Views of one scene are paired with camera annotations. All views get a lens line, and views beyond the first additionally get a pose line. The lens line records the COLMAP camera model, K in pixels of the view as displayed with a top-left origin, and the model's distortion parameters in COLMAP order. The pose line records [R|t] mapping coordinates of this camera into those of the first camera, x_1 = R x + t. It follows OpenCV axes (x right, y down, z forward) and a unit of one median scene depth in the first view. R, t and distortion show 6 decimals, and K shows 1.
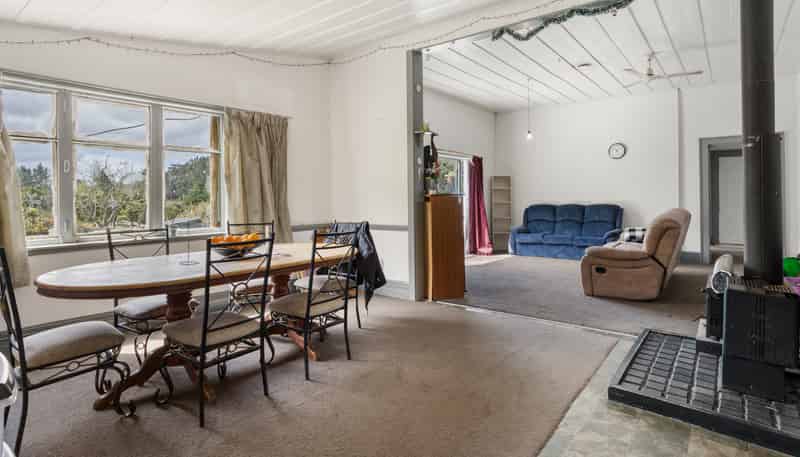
lens RADIAL K [[409.2, 0, 400.0], [0, 409.2, 228.5], [0, 0, 1]] dist [-0.000347, 0.000075]
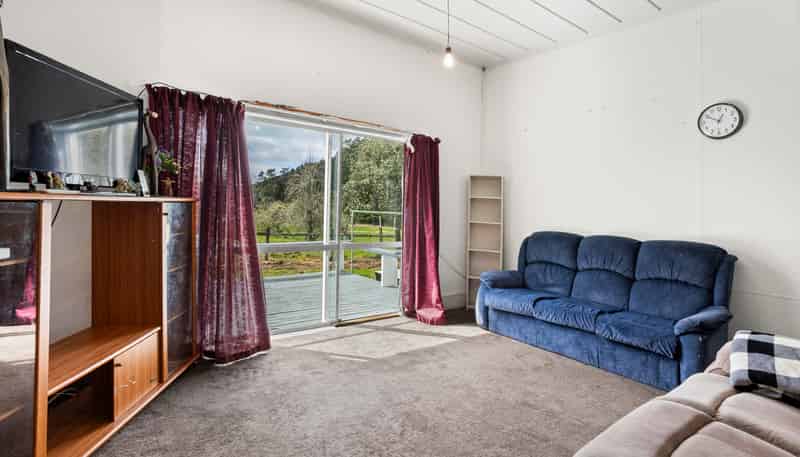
lens RADIAL K [[402.0, 0, 399.6], [0, 402.0, 204.2], [0, 0, 1]] dist [0.001447, 0.000426]
pose [[0.975189, 0.046052, -0.216529, 0.279681], [-0.063402, 0.995250, -0.073873, -0.045763], [0.212098, 0.085769, 0.973477, 0.491919]]
